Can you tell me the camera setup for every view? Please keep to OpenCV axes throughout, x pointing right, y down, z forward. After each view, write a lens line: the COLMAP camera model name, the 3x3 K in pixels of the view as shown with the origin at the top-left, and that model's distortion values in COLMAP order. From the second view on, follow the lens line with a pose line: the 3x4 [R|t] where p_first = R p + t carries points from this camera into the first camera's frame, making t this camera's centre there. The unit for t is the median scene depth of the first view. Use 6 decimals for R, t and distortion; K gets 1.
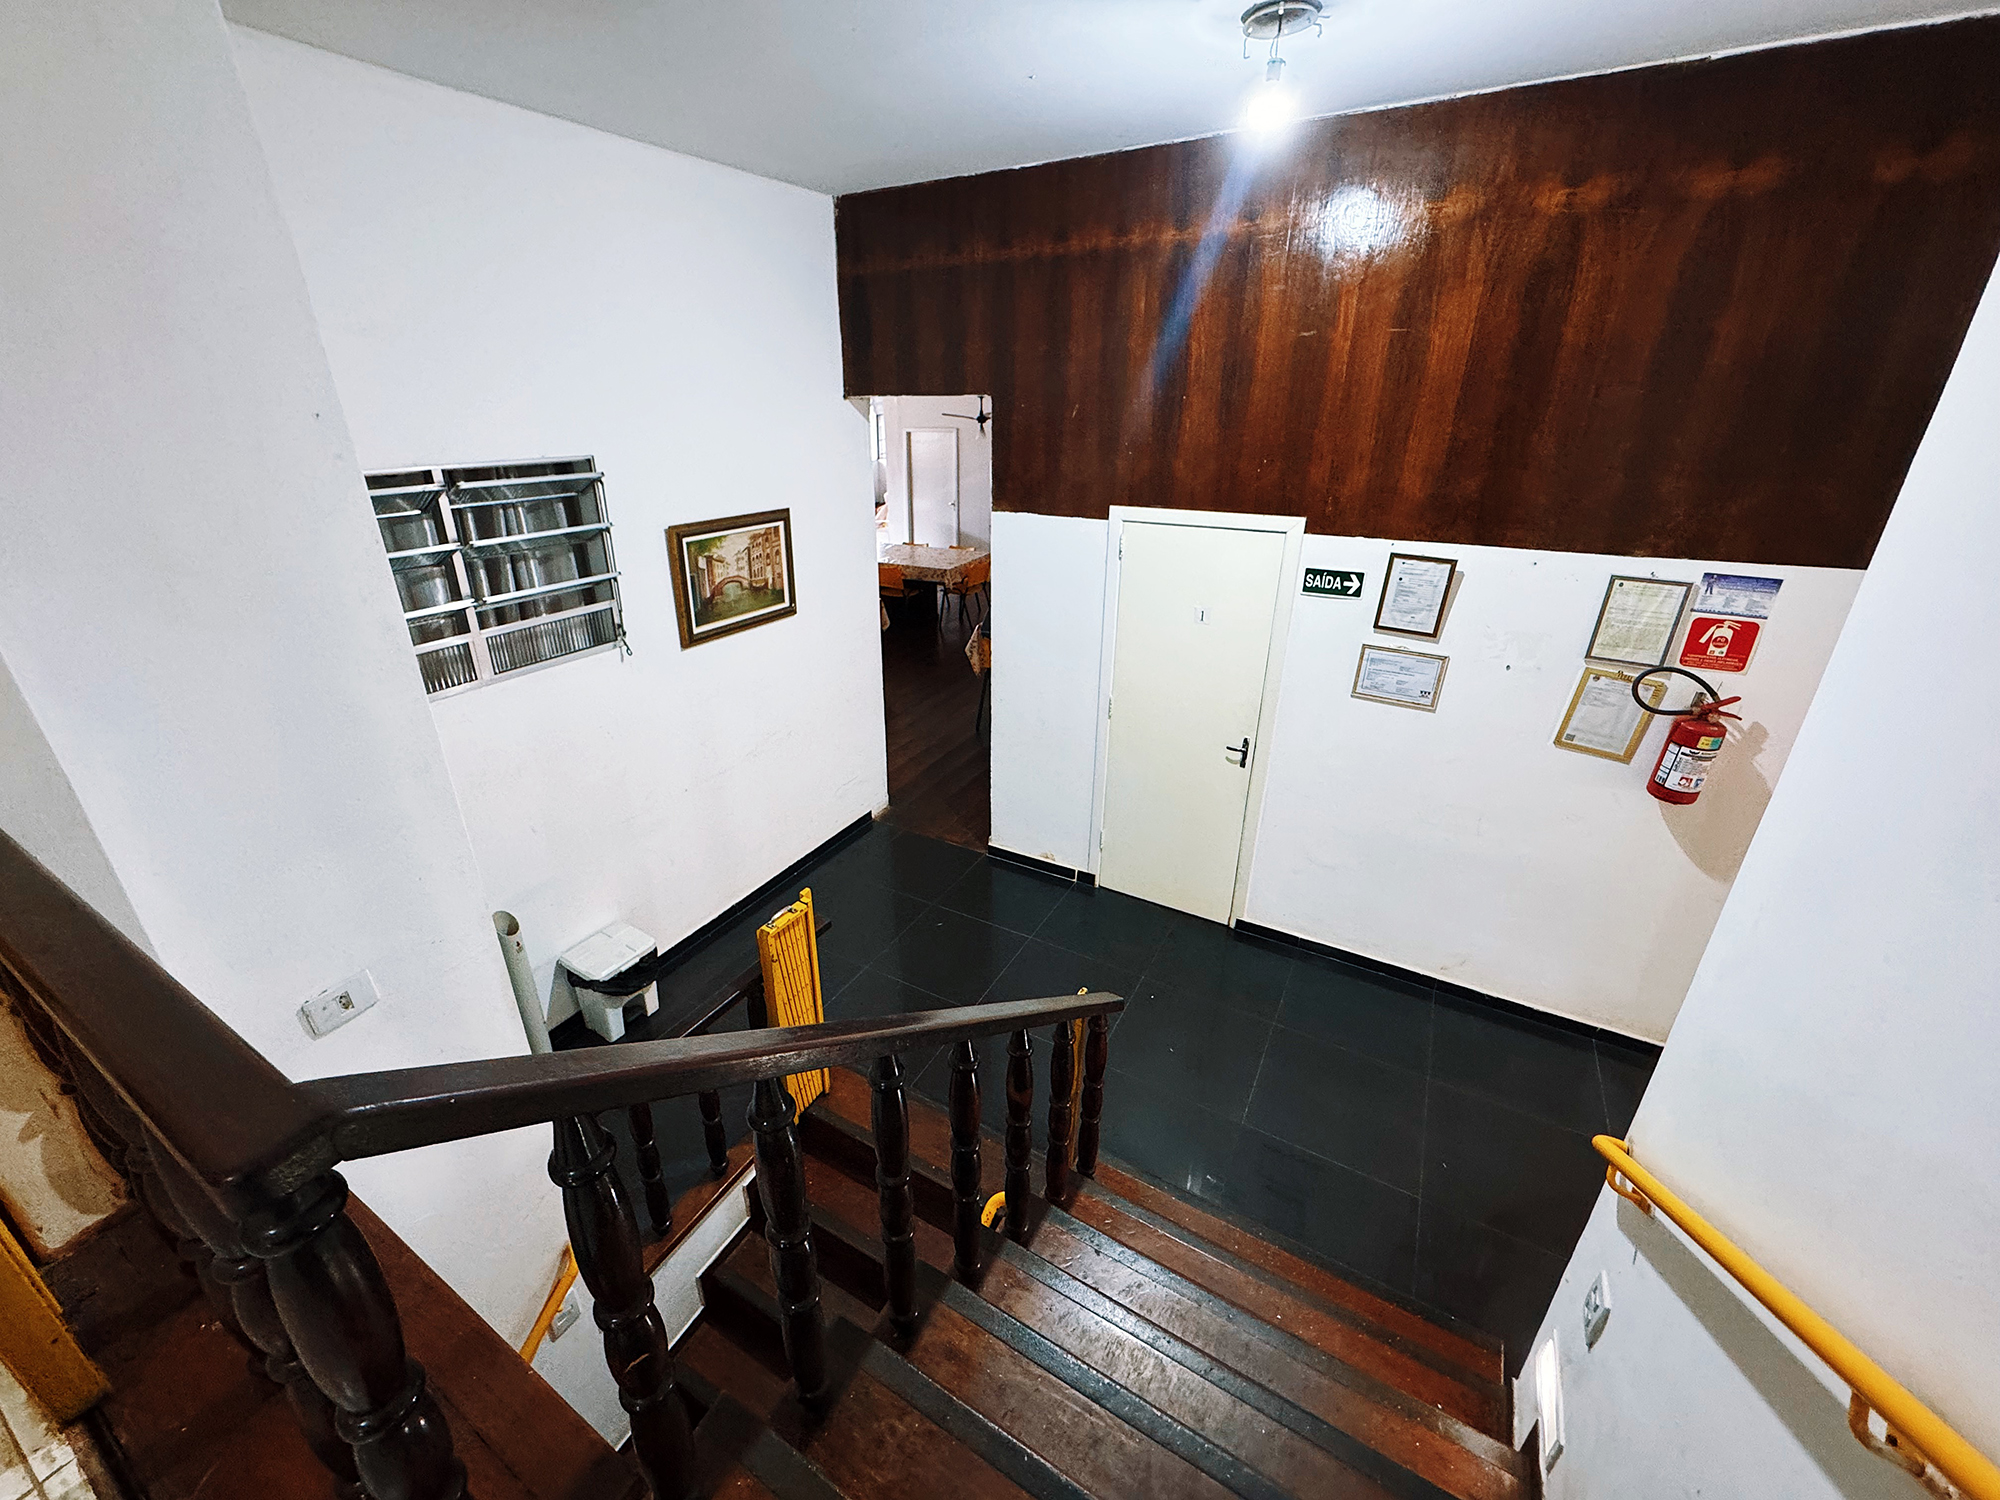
lens RADIAL K [[796.5, 0, 983.5], [0, 796.5, 729.1], [0, 0, 1]] dist [0.001575, -0.000783]
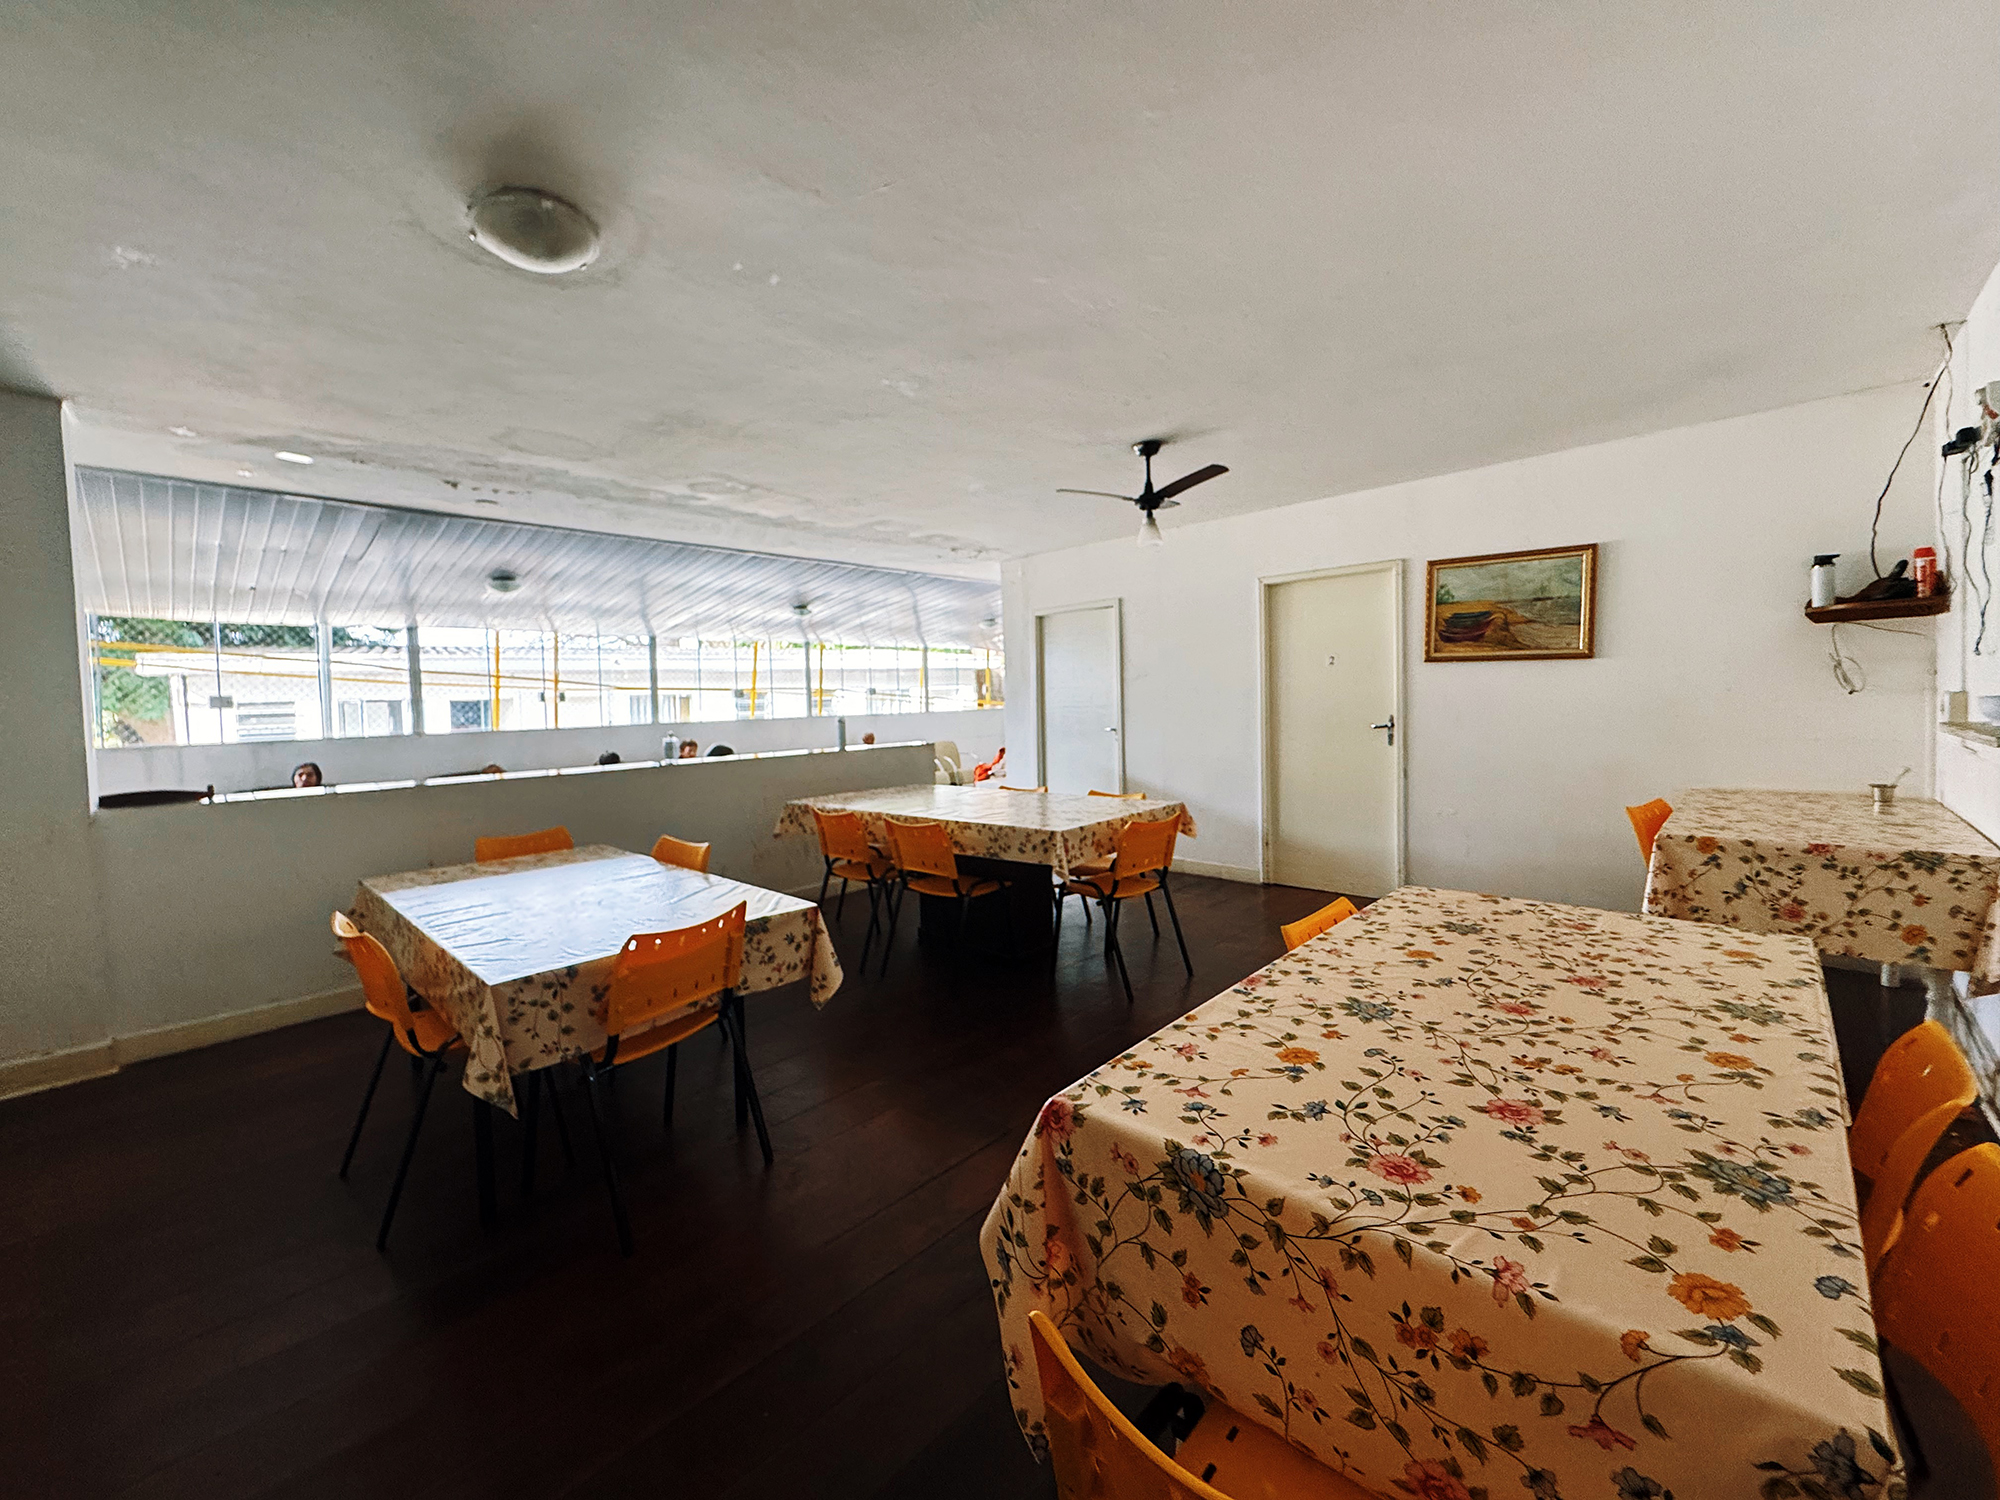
lens RADIAL K [[796.5, 0, 999.5], [0, 796.5, 748.9], [0, 0, 1]] dist [0.001575, -0.000783]
pose [[0.972421, -0.011932, -0.232925, 0.018092], [-0.065886, 0.943959, -0.323419, -0.110326], [0.223731, 0.329847, 0.917140, 0.618564]]
